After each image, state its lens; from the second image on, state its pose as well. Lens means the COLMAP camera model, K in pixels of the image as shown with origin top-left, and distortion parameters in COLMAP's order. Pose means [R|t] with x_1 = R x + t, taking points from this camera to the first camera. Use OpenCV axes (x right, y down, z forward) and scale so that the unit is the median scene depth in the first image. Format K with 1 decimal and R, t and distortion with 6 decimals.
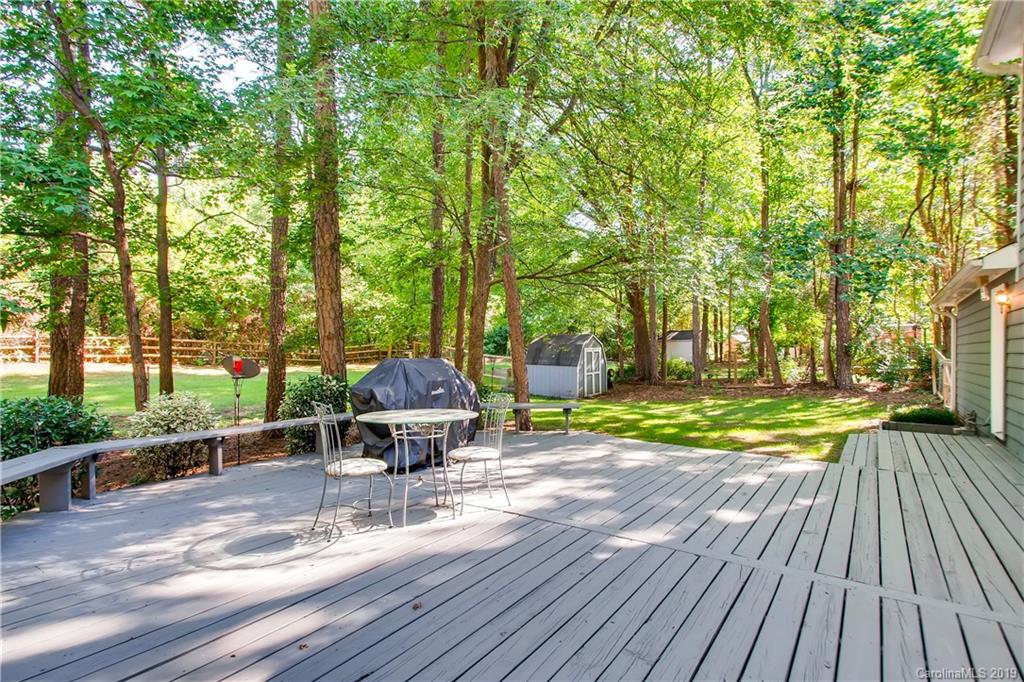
lens RADIAL K [[489.1, 0, 513.6], [0, 489.1, 345.8], [0, 0, 1]] dist [0.004568, -0.000393]
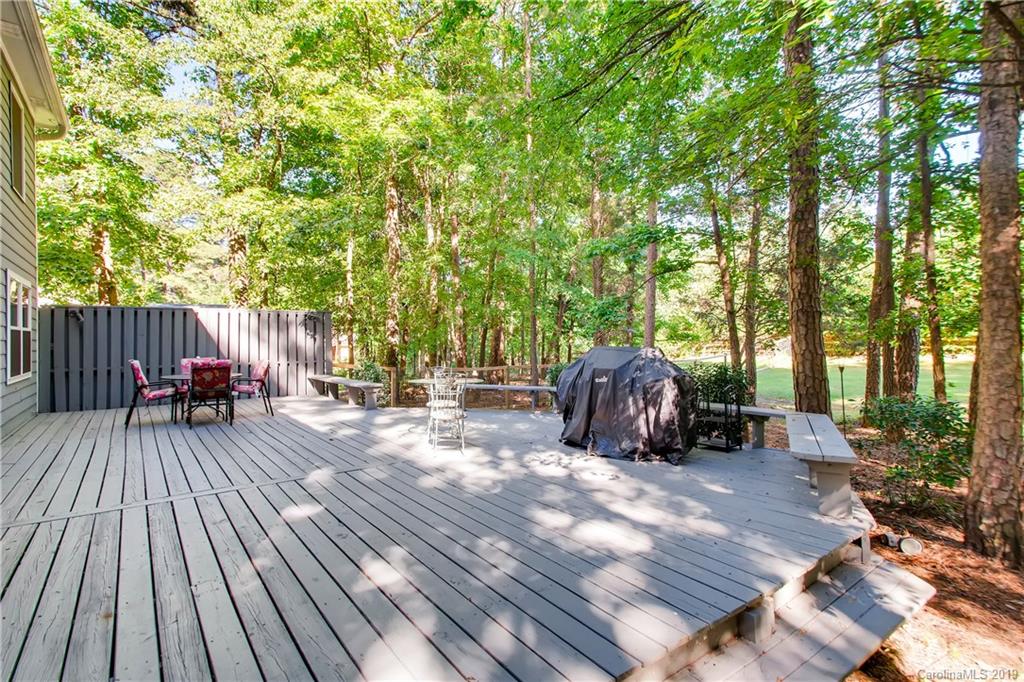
lens RADIAL K [[489.1, 0, 513.6], [0, 489.1, 340.9], [0, 0, 1]] dist [0.004568, -0.000393]
pose [[-0.264341, -0.000615, -0.964429, 0.992411], [0.003848, 0.999991, -0.001692, 0.021352], [0.964422, -0.004159, -0.264336, 1.303684]]
